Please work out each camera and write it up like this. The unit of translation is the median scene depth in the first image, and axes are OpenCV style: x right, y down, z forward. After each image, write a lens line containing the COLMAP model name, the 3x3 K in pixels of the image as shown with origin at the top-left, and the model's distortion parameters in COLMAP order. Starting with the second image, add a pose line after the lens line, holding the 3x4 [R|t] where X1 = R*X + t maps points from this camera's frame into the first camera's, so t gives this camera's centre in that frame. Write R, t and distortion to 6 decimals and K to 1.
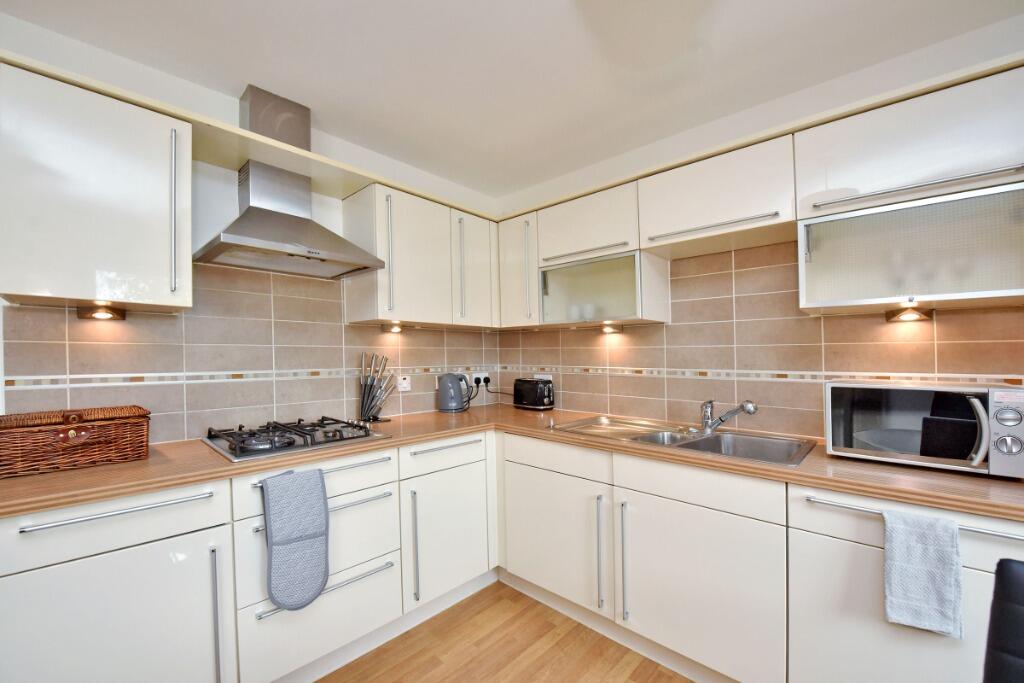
lens RADIAL K [[407.0, 0, 525.9], [0, 407.0, 358.5], [0, 0, 1]] dist [-0.020917, -0.000687]
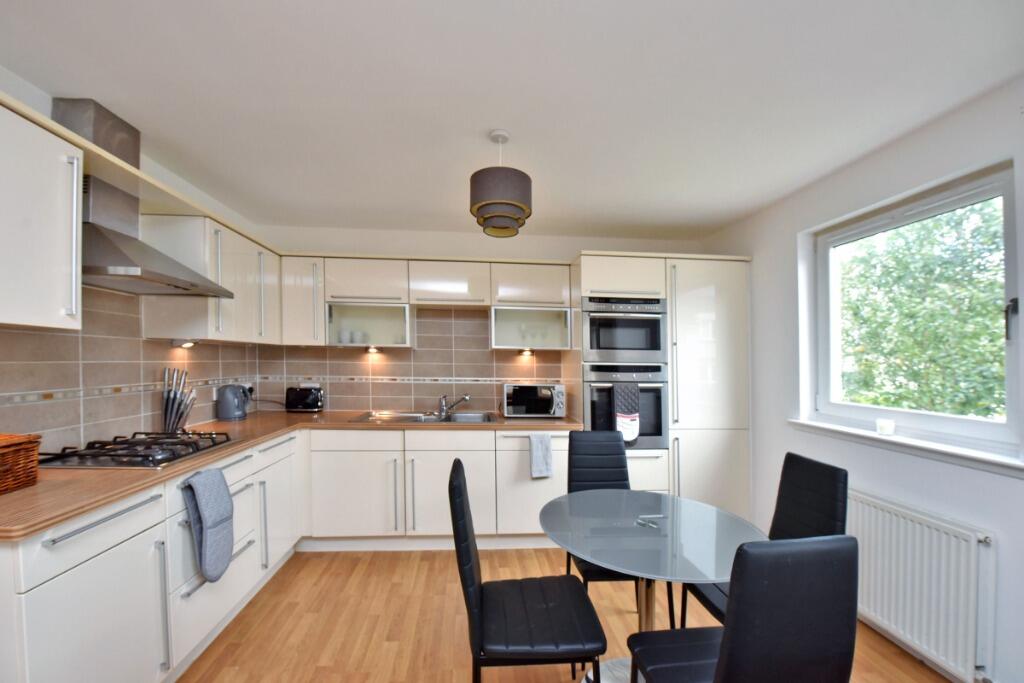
lens RADIAL K [[407.0, 0, 497.5], [0, 407.0, 350.2], [0, 0, 1]] dist [-0.020917, -0.000687]
pose [[0.686692, 0.026567, 0.726463, -0.628775], [-0.008644, 0.999560, -0.028384, -0.042105], [-0.726897, 0.013212, 0.686619, -0.348666]]
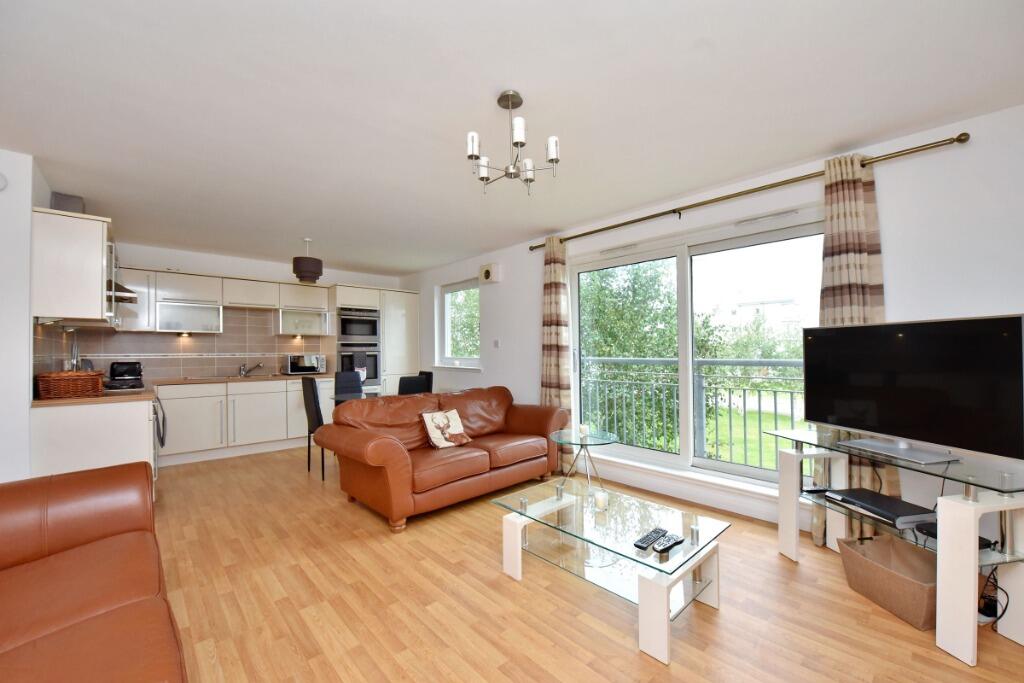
lens RADIAL K [[407.0, 0, 512.5], [0, 407.0, 341.1], [0, 0, 1]] dist [-0.020917, -0.000687]
pose [[0.068052, 0.015357, 0.997564, -2.042460], [0.009456, 0.999827, -0.016037, 0.007493], [-0.997637, 0.010524, 0.067895, -0.956093]]
